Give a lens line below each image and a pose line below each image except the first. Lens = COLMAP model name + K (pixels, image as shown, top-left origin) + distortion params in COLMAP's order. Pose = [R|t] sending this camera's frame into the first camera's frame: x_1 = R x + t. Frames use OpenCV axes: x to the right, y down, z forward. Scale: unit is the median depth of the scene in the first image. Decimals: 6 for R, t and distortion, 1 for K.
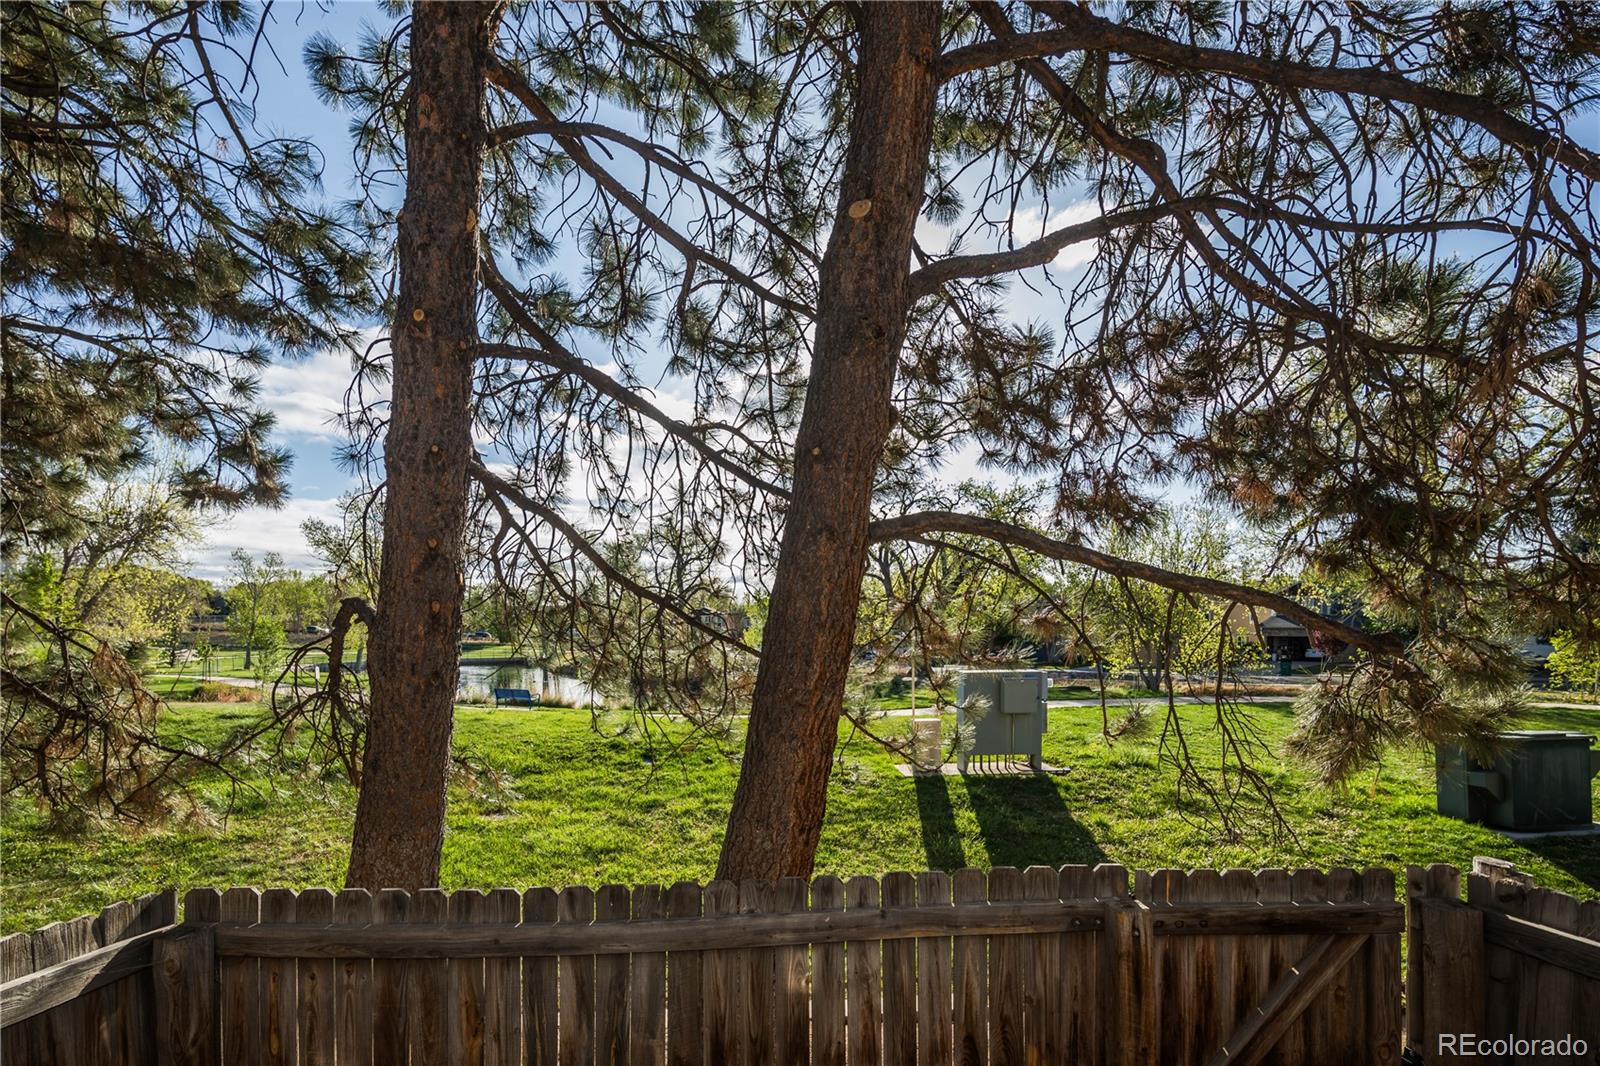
lens RADIAL K [[790.5, 0, 799.4], [0, 790.5, 647.2], [0, 0, 1]] dist [-0.002359, -0.007796]
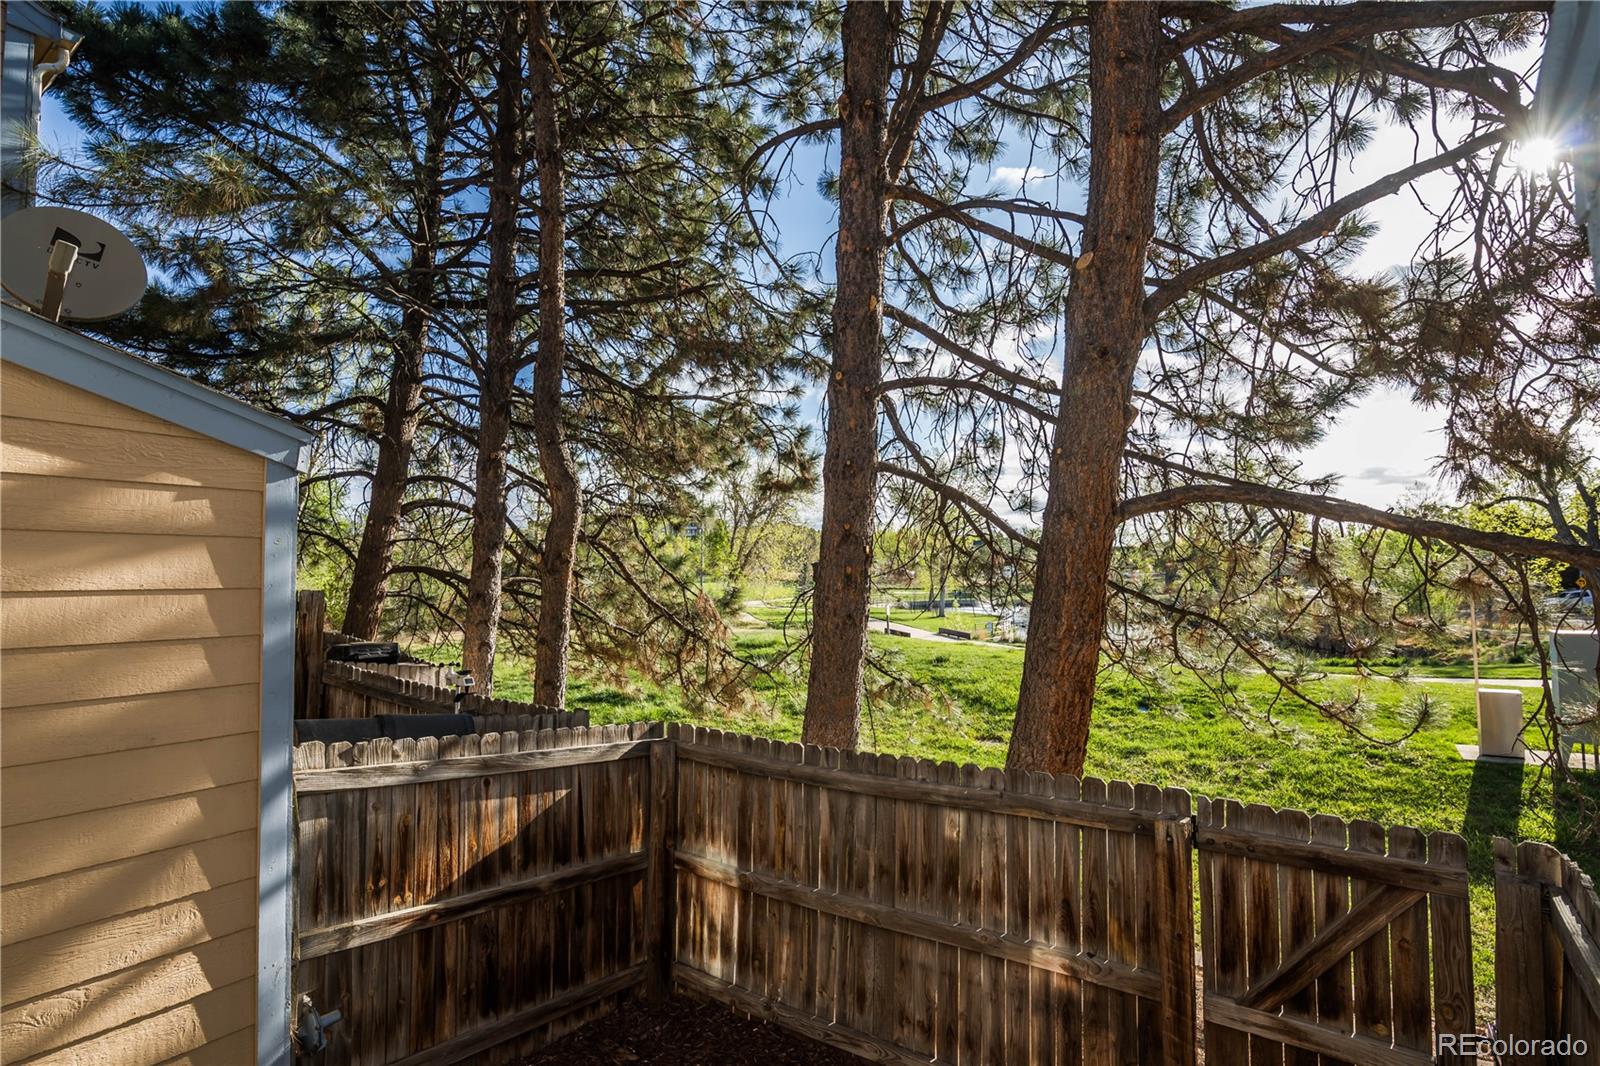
lens RADIAL K [[763.3, 0, 797.3], [0, 763.3, 540.2], [0, 0, 1]] dist [0.002133, -0.009661]
pose [[0.785755, -0.030500, -0.617786, 0.188968], [-0.010466, 0.997985, -0.062581, -0.009263], [0.618450, 0.055639, 0.783852, -0.094108]]
